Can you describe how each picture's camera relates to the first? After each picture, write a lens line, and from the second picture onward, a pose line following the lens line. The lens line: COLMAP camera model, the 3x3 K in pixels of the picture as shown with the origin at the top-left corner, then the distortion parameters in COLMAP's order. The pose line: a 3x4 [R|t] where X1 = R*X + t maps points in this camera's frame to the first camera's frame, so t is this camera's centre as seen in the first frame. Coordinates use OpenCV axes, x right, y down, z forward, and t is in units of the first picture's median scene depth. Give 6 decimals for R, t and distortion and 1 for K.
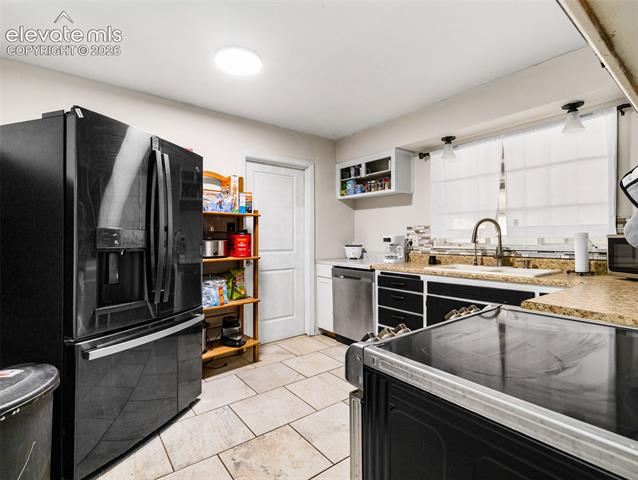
lens RADIAL K [[298.7, 0, 318.4], [0, 298.7, 237.3], [0, 0, 1]] dist [0.001077, 0.000372]
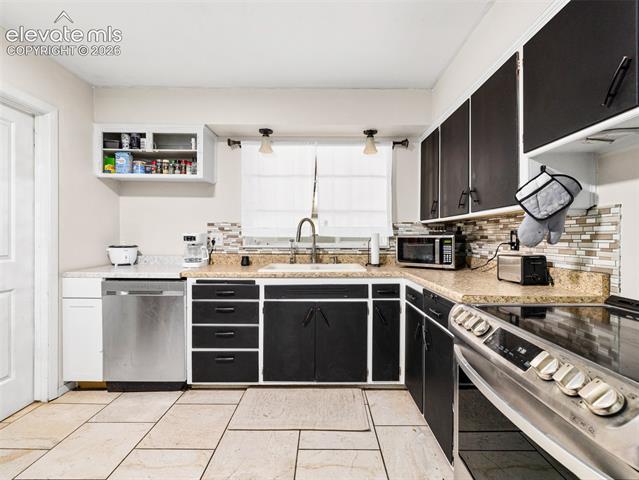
lens RADIAL K [[299.2, 0, 318.9], [0, 299.2, 237.3], [0, 0, 1]] dist [0.001077, 0.000372]
pose [[0.629198, 0.003782, 0.777236, -0.168759], [-0.009210, 0.999954, 0.002590, 0.000487], [-0.777191, -0.008788, 0.629204, 0.238415]]
